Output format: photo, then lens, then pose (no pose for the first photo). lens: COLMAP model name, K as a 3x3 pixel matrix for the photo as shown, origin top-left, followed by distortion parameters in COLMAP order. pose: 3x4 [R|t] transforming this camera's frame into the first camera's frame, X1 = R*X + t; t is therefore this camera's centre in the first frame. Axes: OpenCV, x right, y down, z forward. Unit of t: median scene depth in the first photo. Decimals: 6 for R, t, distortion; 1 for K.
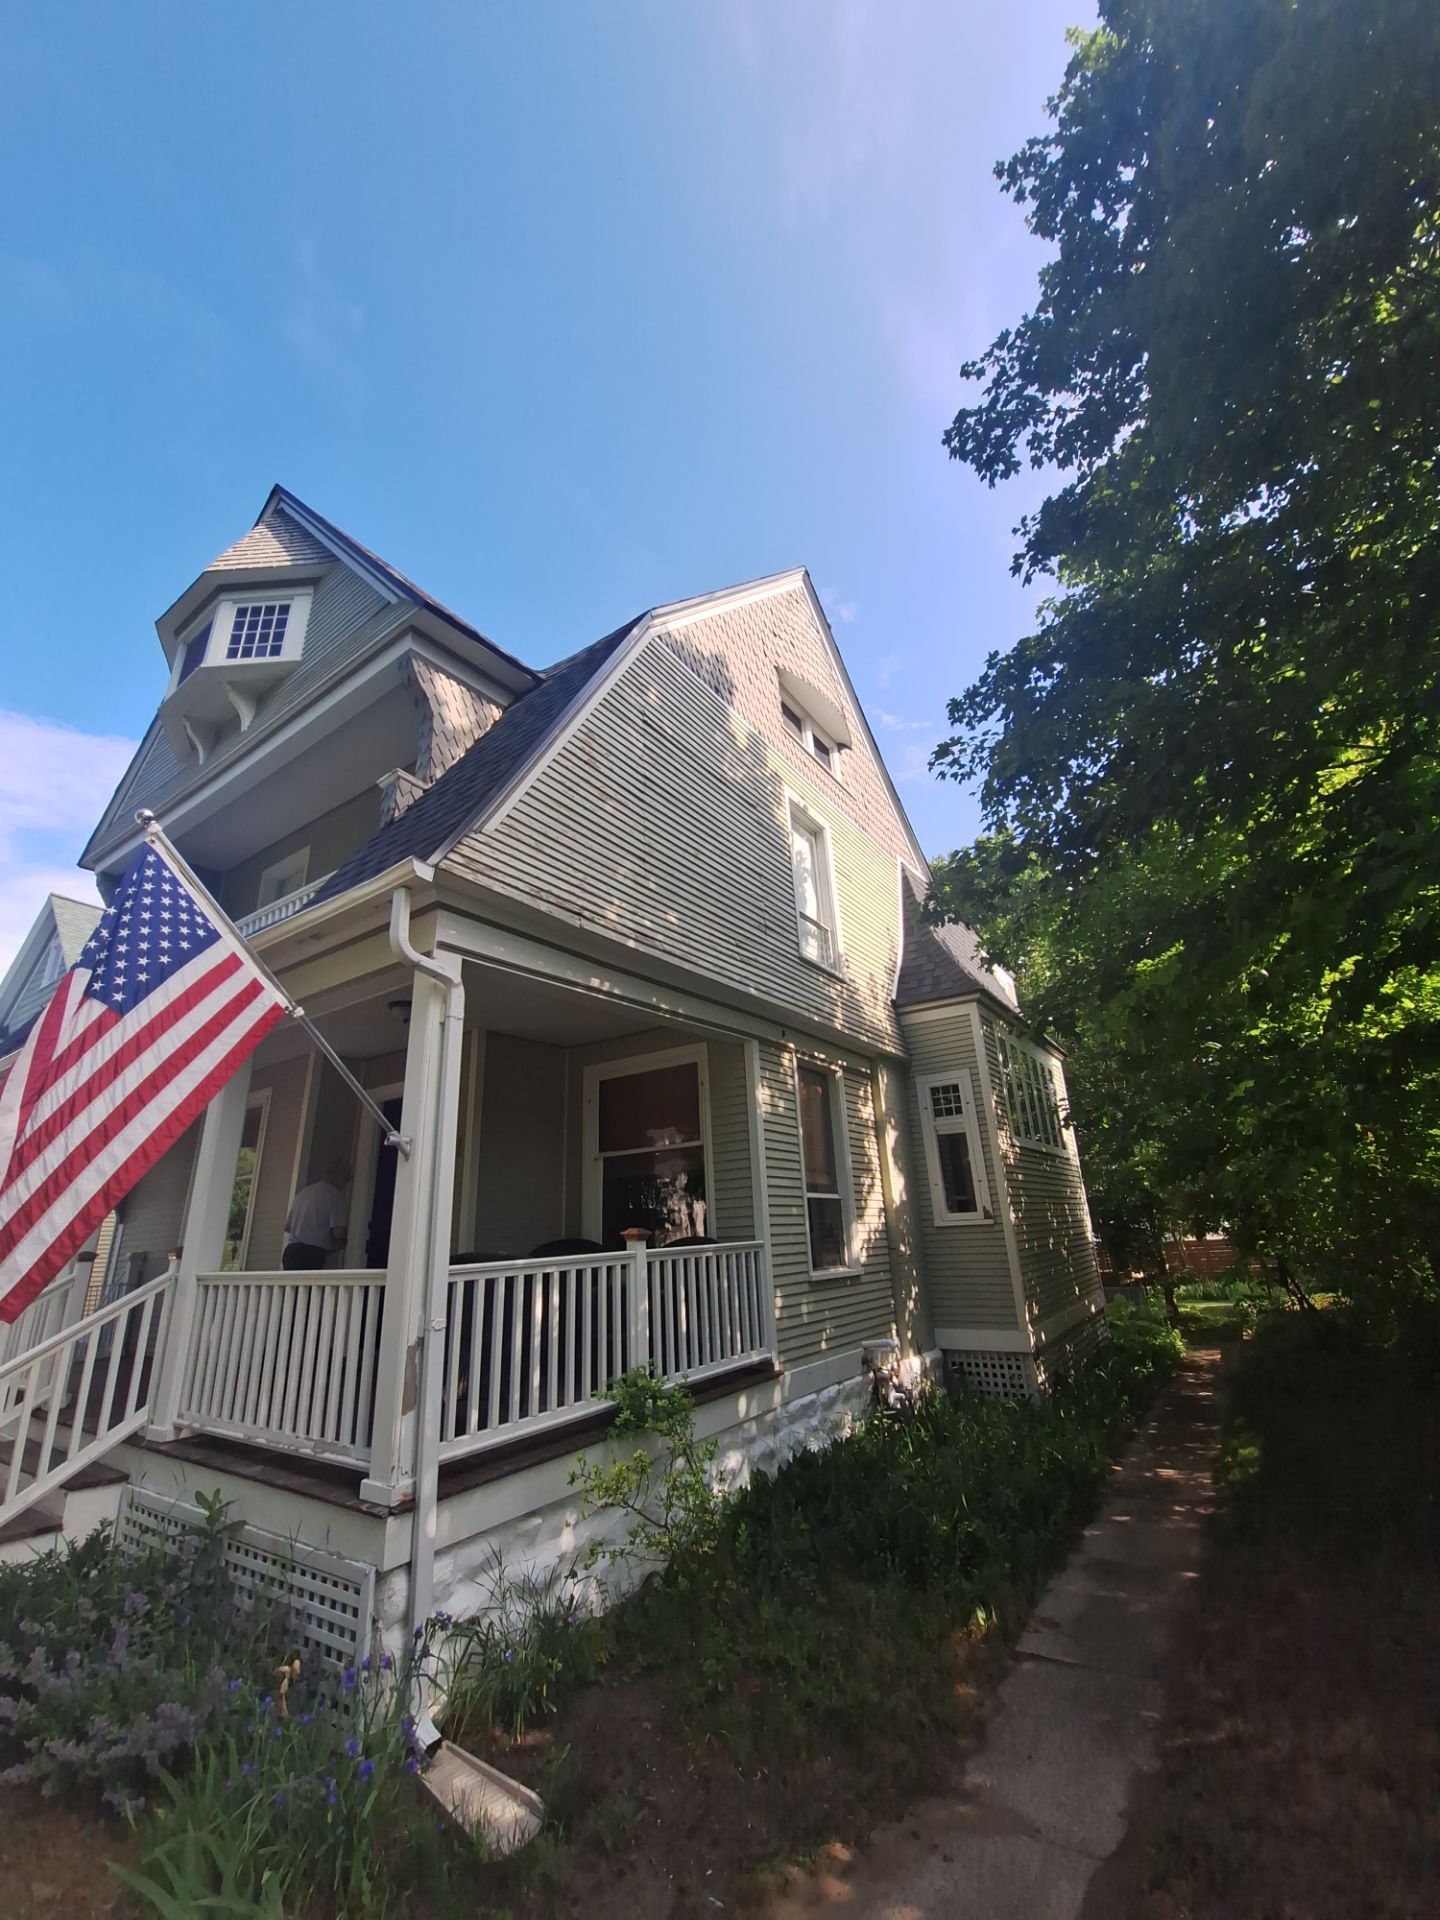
lens RADIAL K [[747.3, 0, 697.3], [0, 747.3, 943.8], [0, 0, 1]] dist [0.003341, -0.010633]
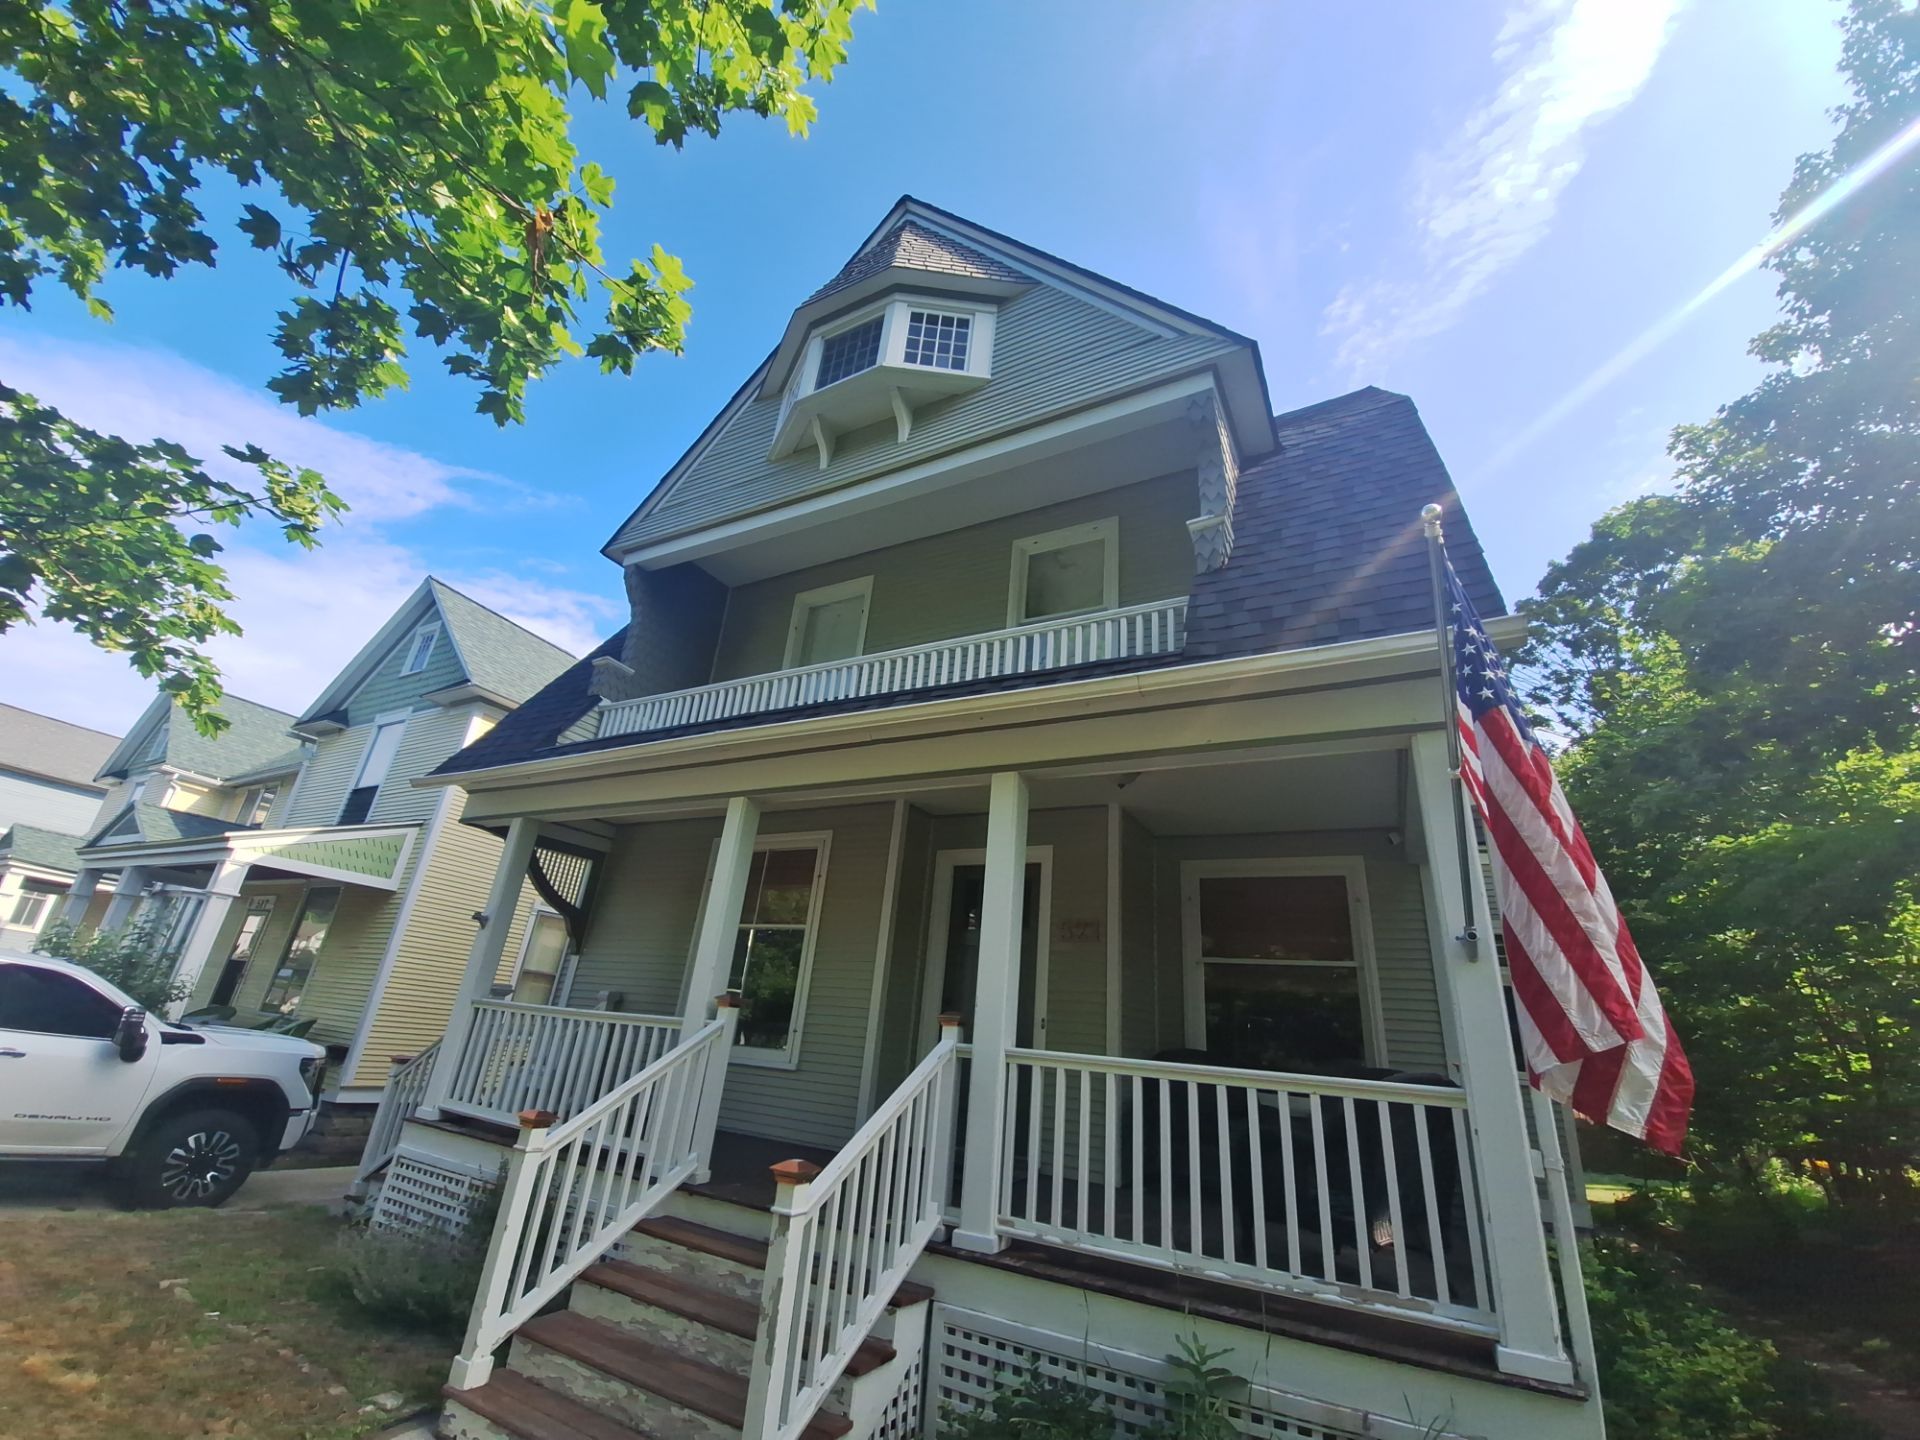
lens RADIAL K [[747.3, 0, 957.8], [0, 747.3, 707.7], [0, 0, 1]] dist [0.003341, -0.010633]
pose [[0.984787, 0.162454, 0.061670, -0.517727], [-0.159598, 0.985978, -0.048738, 0.067854], [-0.068722, 0.038154, 0.996906, 0.086833]]
